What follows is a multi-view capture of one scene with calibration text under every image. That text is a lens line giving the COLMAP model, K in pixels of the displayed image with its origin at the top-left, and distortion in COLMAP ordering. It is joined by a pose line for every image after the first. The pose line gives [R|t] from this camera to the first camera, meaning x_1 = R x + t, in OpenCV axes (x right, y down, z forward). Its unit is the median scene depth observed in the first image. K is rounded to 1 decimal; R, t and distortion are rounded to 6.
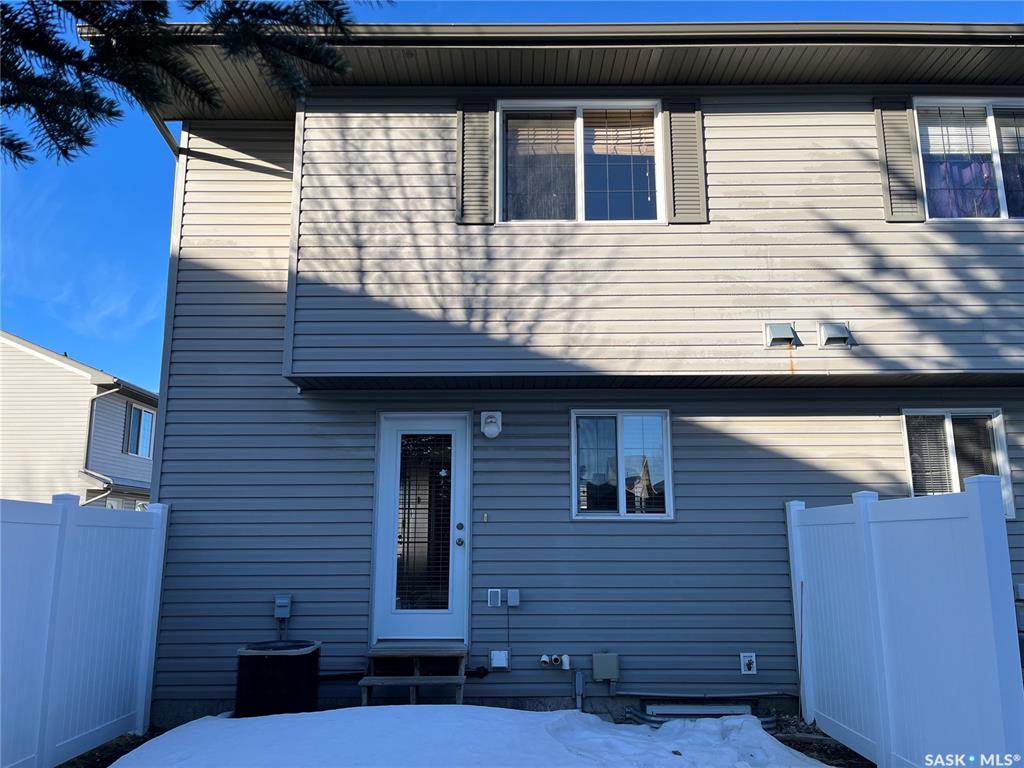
lens RADIAL K [[771.9, 0, 518.6], [0, 771.9, 385.5], [0, 0, 1]] dist [0.059966, -0.084218]
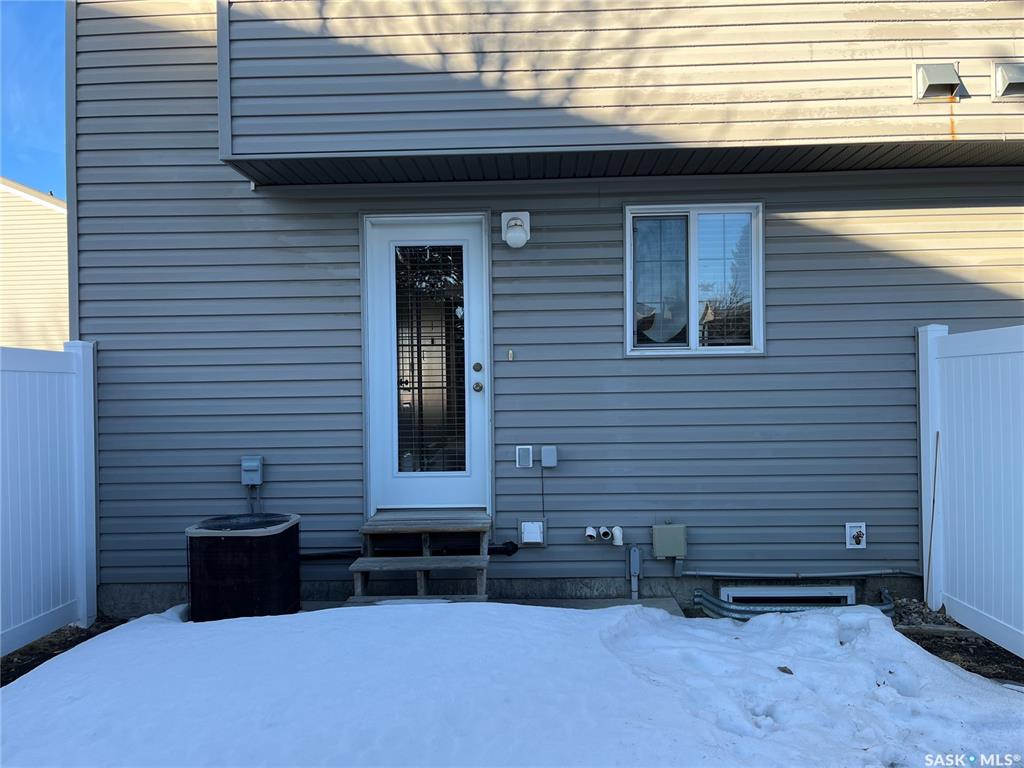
lens RADIAL K [[771.9, 0, 518.6], [0, 771.9, 385.5], [0, 0, 1]] dist [0.059966, -0.084218]
pose [[0.999294, -0.013191, -0.035180, -0.009131], [0.019707, 0.981229, 0.191837, 0.057730], [0.031989, -0.192394, 0.980796, 0.265448]]
